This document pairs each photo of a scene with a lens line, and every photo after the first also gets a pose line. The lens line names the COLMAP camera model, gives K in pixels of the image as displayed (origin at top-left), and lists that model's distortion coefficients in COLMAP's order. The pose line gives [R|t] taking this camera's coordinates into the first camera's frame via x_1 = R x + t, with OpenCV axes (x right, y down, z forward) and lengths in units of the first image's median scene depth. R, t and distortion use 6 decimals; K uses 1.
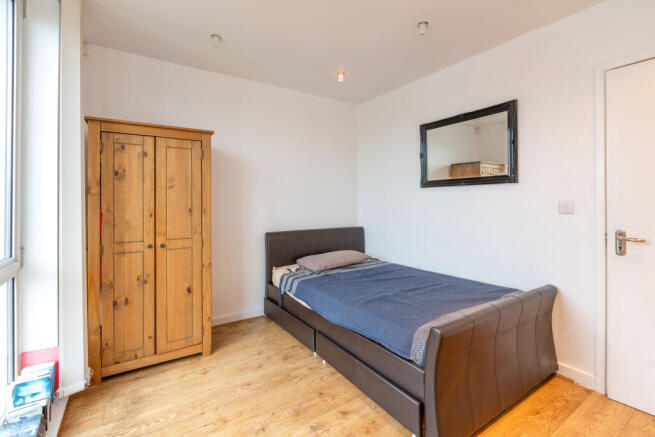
lens RADIAL K [[297.2, 0, 323.6], [0, 297.2, 200.7], [0, 0, 1]] dist [-0.000232, -0.002017]
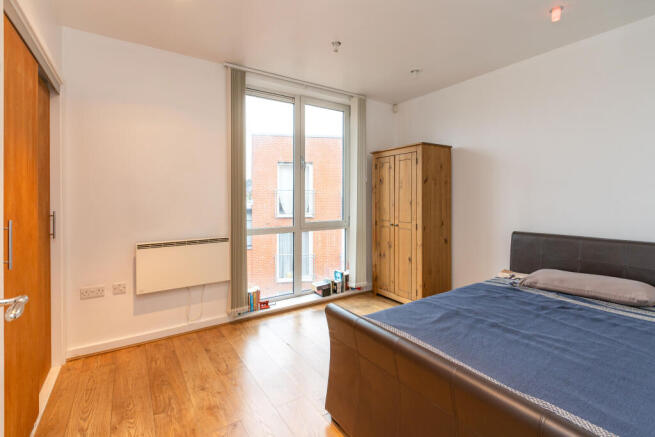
lens RADIAL K [[297.2, 0, 333.6], [0, 297.2, 199.7], [0, 0, 1]] dist [-0.000232, -0.002017]
pose [[0.019794, 0.005116, -0.999791, 1.006844], [0.003035, 0.999982, 0.005177, 0.010360], [0.999799, -0.003137, 0.019778, 0.653814]]
